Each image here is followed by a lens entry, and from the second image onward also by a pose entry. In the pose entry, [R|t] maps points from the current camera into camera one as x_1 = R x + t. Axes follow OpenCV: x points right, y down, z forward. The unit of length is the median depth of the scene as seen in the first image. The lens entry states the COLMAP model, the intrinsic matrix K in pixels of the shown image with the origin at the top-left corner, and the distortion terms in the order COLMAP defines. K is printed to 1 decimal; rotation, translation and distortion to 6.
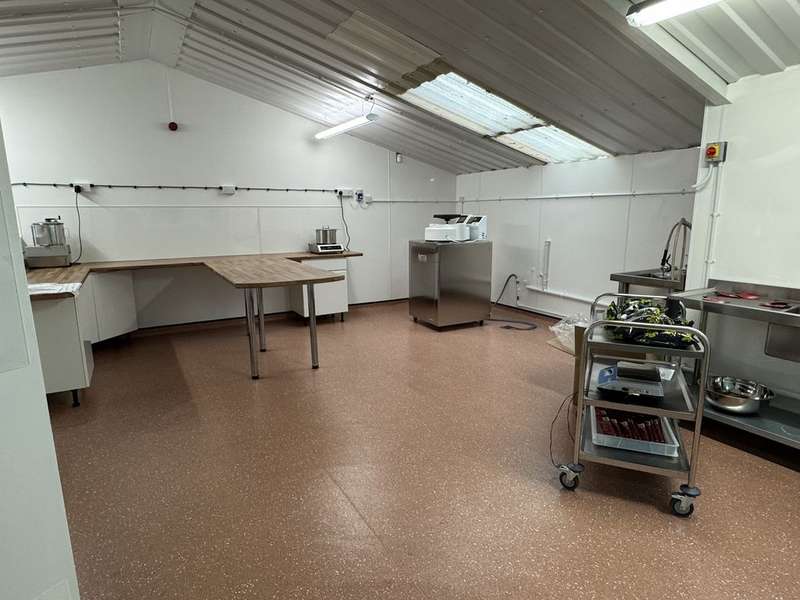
lens RADIAL K [[450.1, 0, 400.0], [0, 450.1, 300.0], [0, 0, 1]] dist [-0.002189, 0.000352]
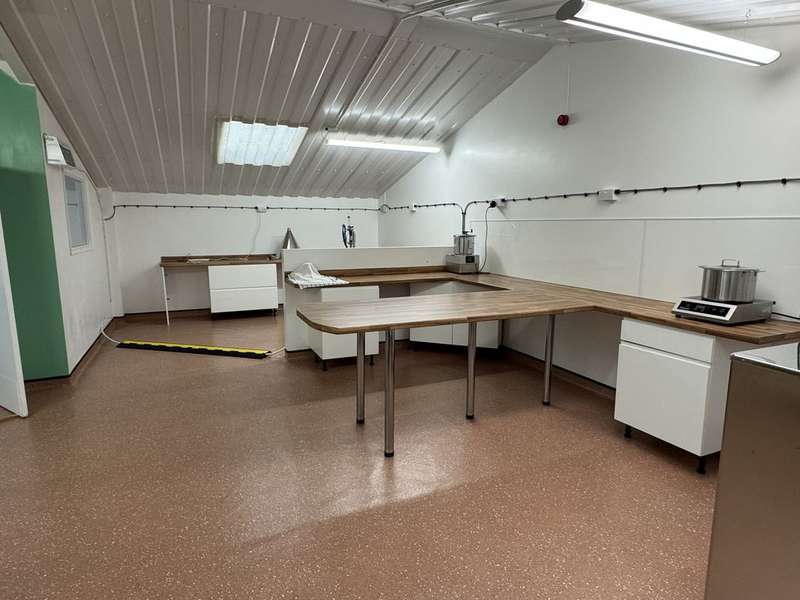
lens RADIAL K [[457.6, 0, 398.3], [0, 457.6, 303.8], [0, 0, 1]] dist [-0.002331, -0.000361]
pose [[-0.102745, 0.181085, -0.978086, 0.399083], [-0.186347, 0.962377, 0.197752, -0.189726], [0.977097, 0.202581, -0.065135, 0.886227]]
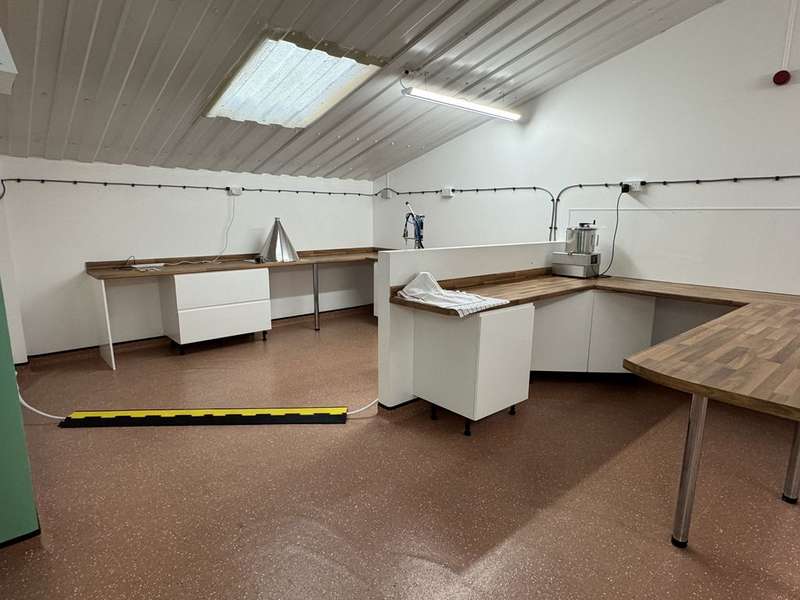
lens RADIAL K [[457.6, 0, 398.3], [0, 457.6, 303.8], [0, 0, 1]] dist [-0.002331, -0.000361]
pose [[0.192085, 0.200532, -0.960672, 0.053883], [-0.192531, 0.967578, 0.163477, -0.096713], [0.962307, 0.153558, 0.224466, 0.434215]]
